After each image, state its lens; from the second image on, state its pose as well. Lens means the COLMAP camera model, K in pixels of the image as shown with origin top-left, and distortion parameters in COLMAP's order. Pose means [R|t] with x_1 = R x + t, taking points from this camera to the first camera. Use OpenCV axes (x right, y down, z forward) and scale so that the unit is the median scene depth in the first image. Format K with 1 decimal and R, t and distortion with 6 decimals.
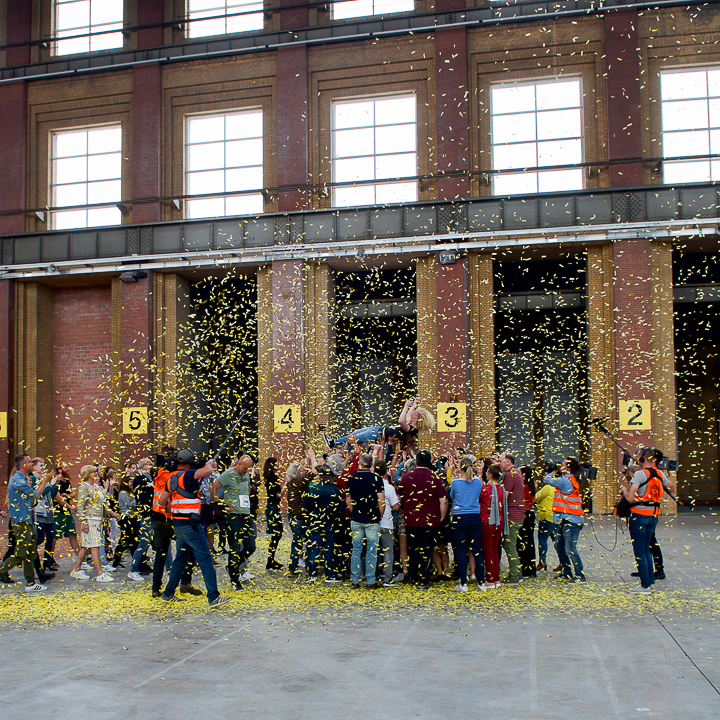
lens RADIAL K [[1007.2, 0, 296.1], [0, 1007.2, 444.1], [0, 0, 1]] dist [-0.062812, 0.000000]
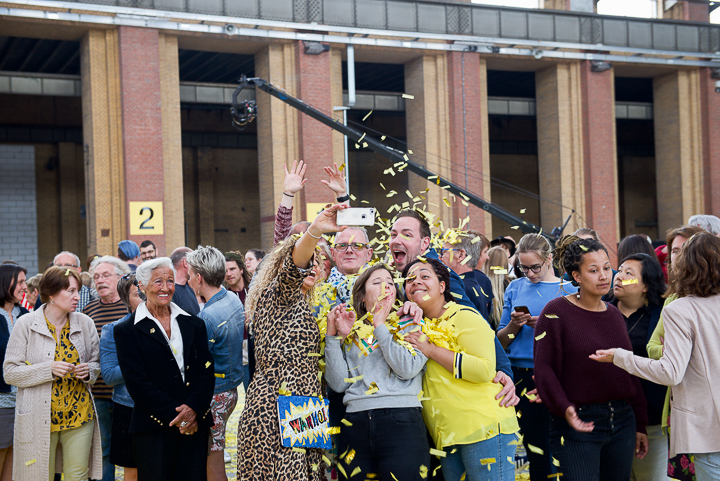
lens RADIAL K [[1166.1, 0, 394.4], [0, 1166.1, 225.7], [0, 0, 1]] dist [0.181230, 0.000000]
pose [[0.709747, 0.006718, 0.704425, -0.403007], [0.012688, 0.999670, -0.022317, 0.006579], [-0.704343, 0.024777, 0.709427, 0.106831]]
